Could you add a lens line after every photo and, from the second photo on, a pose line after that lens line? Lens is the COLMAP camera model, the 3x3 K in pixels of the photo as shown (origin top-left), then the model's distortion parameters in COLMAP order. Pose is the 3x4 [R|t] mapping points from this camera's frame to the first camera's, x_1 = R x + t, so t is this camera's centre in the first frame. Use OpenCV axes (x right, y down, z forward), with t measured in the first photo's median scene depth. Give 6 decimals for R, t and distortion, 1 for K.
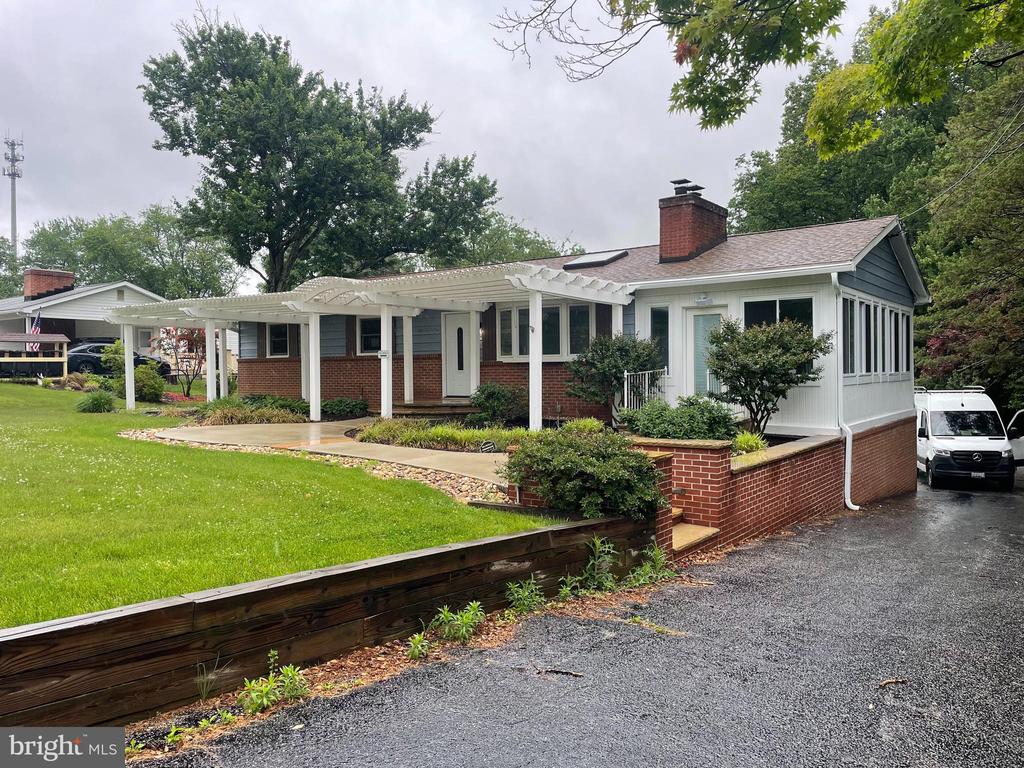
lens RADIAL K [[735.6, 0, 512.0], [0, 735.6, 384.0], [0, 0, 1]] dist [0.060520, -0.062379]
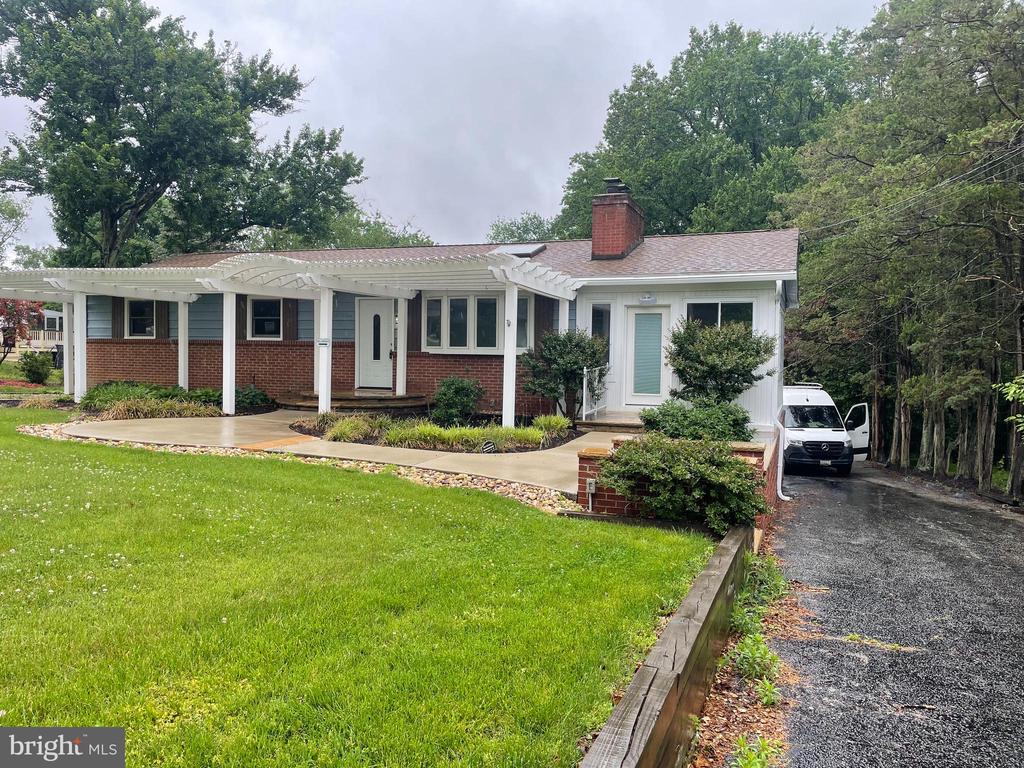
lens RADIAL K [[735.6, 0, 512.0], [0, 735.6, 384.0], [0, 0, 1]] dist [0.060520, -0.062379]
pose [[0.966938, 0.015216, 0.254556, -0.121276], [-0.020106, 0.999660, 0.016618, -0.006182], [-0.254216, -0.021186, 0.966915, 0.036467]]
